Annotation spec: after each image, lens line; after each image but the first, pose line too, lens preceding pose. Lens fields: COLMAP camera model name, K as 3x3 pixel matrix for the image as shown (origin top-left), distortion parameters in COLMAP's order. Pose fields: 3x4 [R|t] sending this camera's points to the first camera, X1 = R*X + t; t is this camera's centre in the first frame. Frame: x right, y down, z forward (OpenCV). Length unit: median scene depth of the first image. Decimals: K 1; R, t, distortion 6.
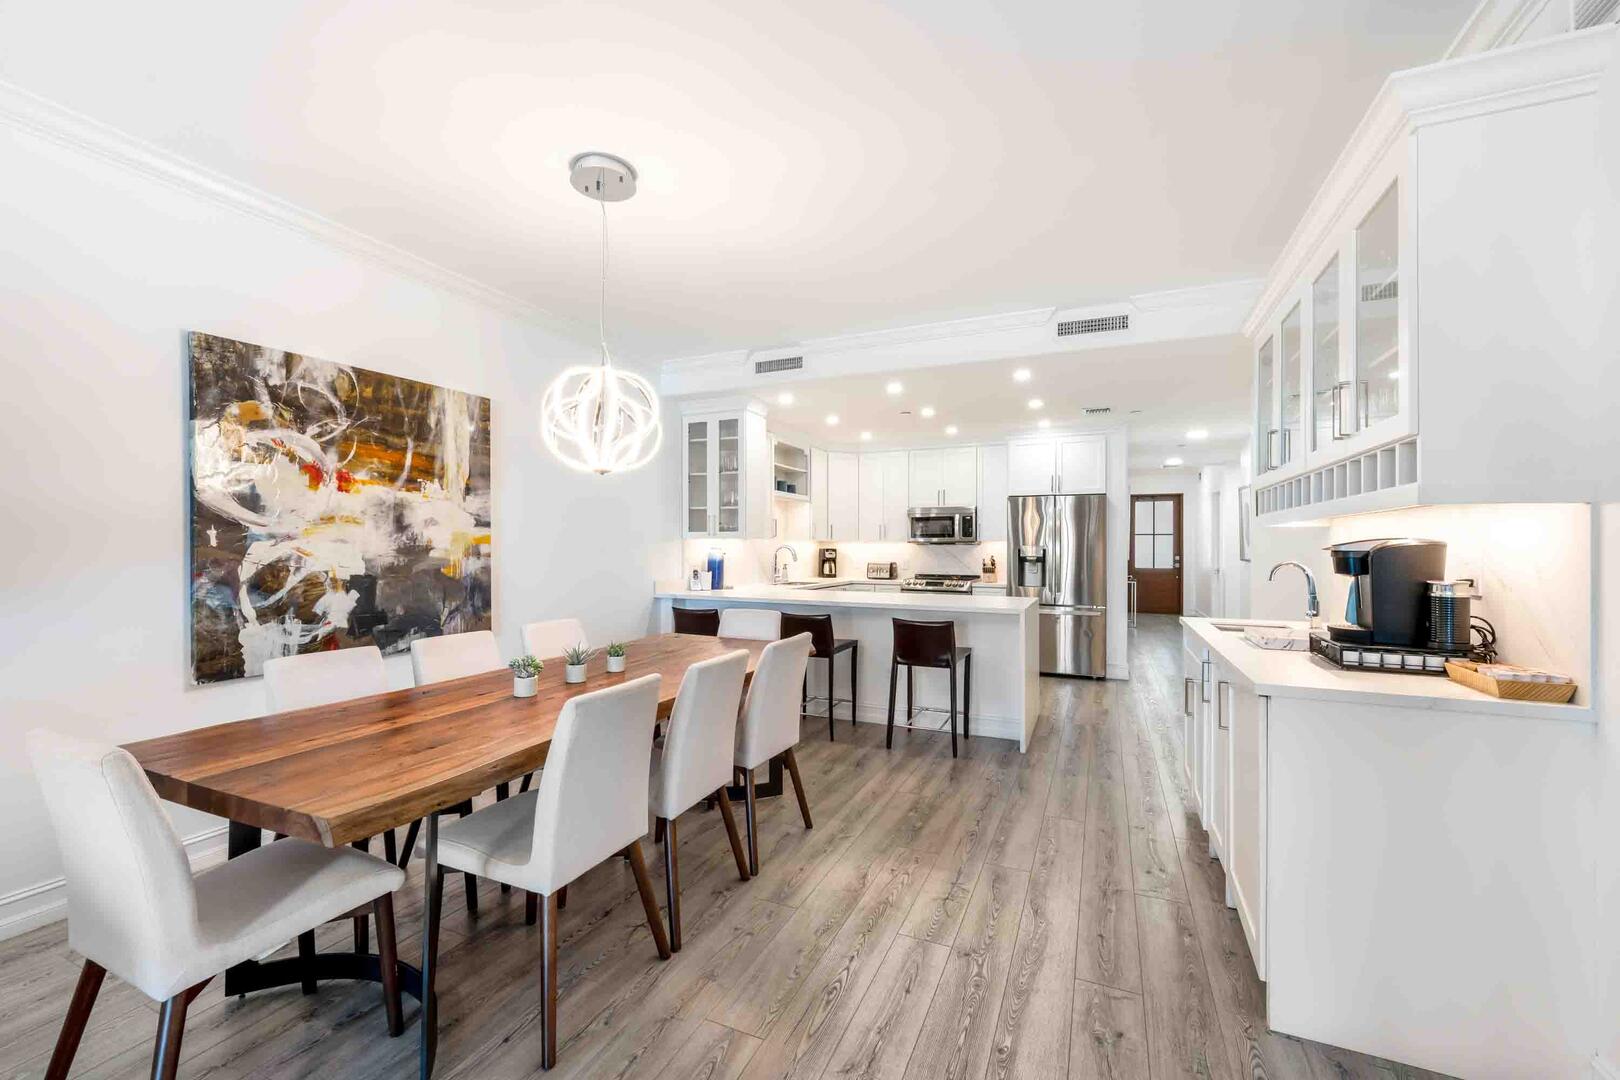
lens RADIAL K [[663.5, 0, 793.9], [0, 663.5, 548.9], [0, 0, 1]] dist [0.003443, -0.000823]
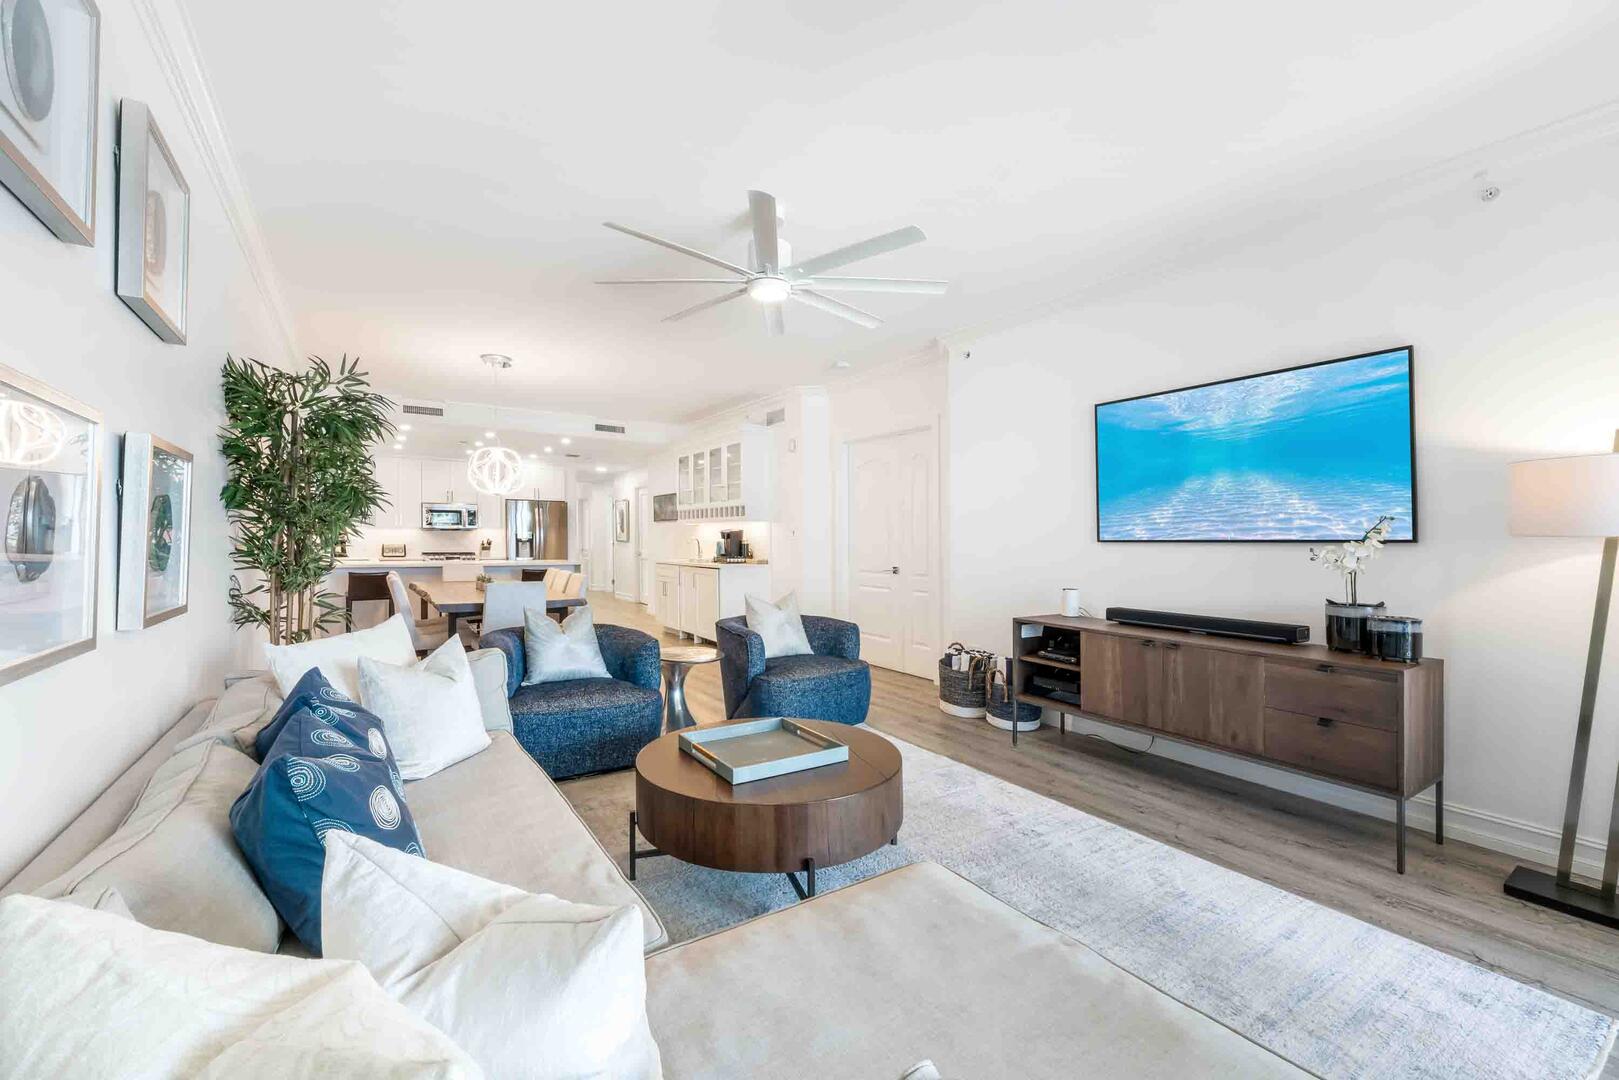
lens RADIAL K [[663.1, 0, 808.7], [0, 663.1, 552.4], [0, 0, 1]] dist [0.003443, -0.000823]
pose [[0.529299, -0.019147, 0.848219, -1.473002], [0.000832, 0.999757, 0.022048, 0.023849], [-0.848435, -0.010964, 0.529186, -0.967944]]
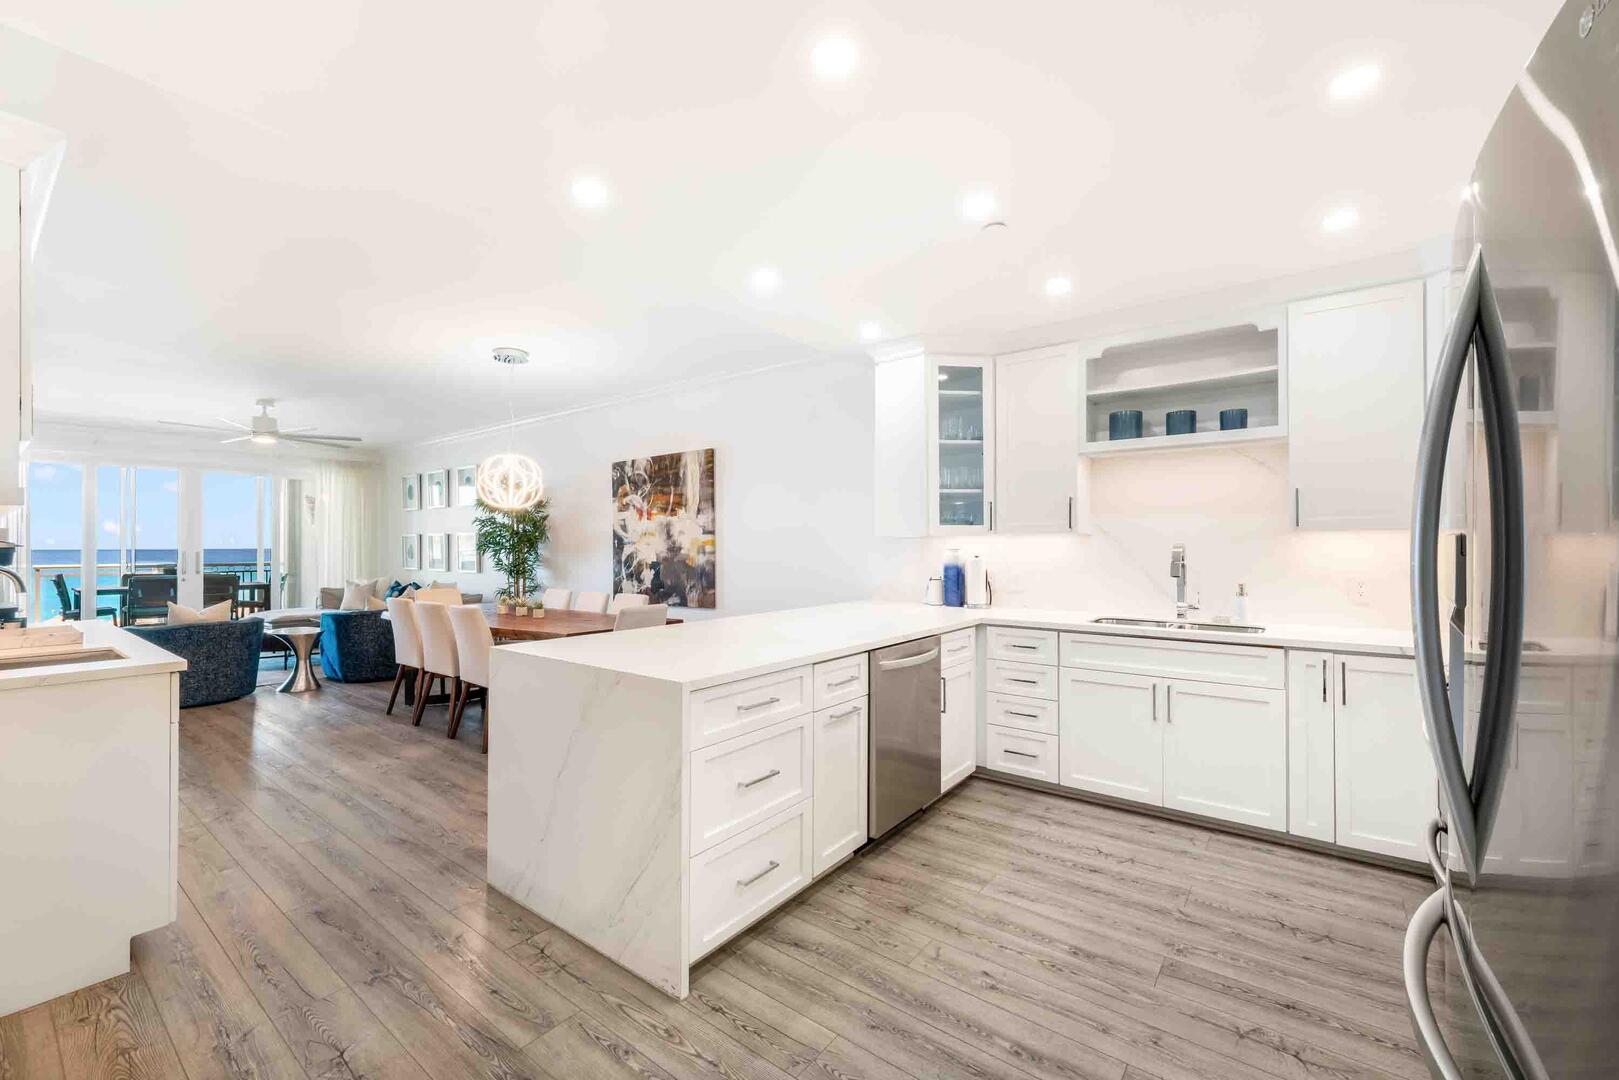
lens RADIAL K [[663.1, 0, 800.2], [0, 663.1, 546.8], [0, 0, 1]] dist [0.003443, -0.000823]
pose [[-0.225978, -0.000965, -0.974132, 1.218143], [-0.003074, 0.999995, -0.000277, -0.005815], [0.974128, 0.002932, -0.225980, 1.960855]]
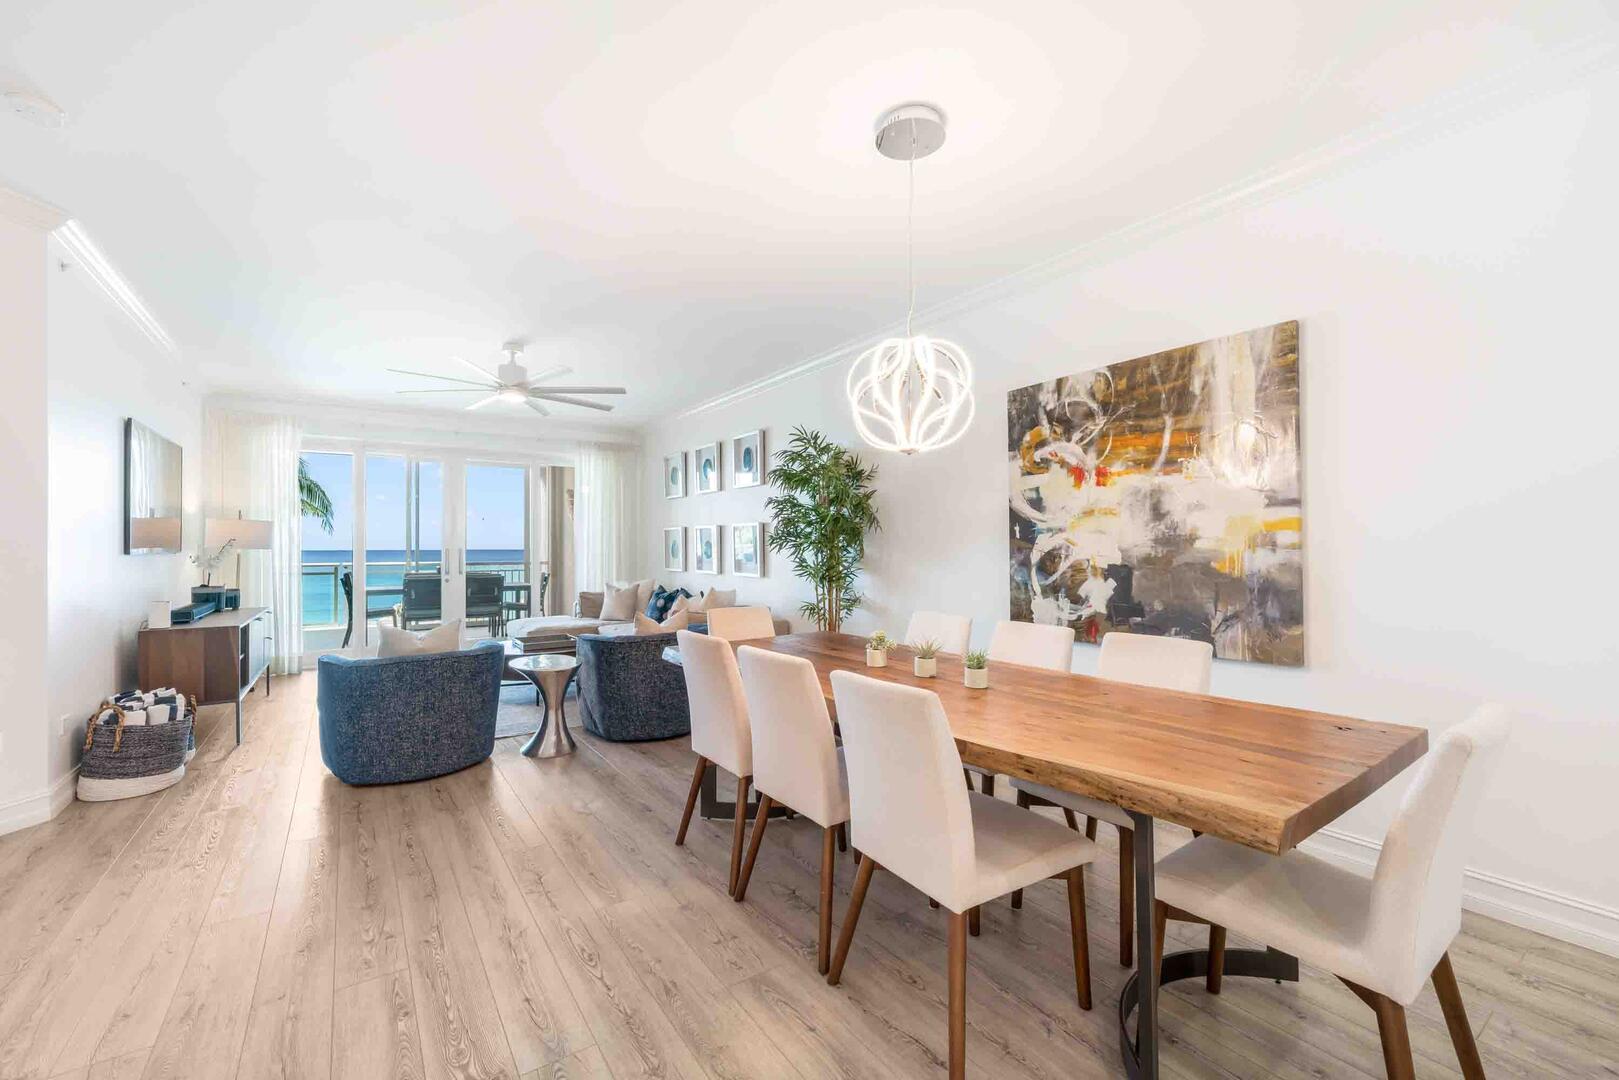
lens RADIAL K [[663.1, 0, 801.8], [0, 663.1, 543.8], [0, 0, 1]] dist [0.003443, -0.000823]
pose [[-0.509506, -0.004779, -0.860454, 0.504206], [-0.001697, 0.999988, -0.004550, 0.013408], [0.860466, -0.000858, -0.509508, 1.163643]]
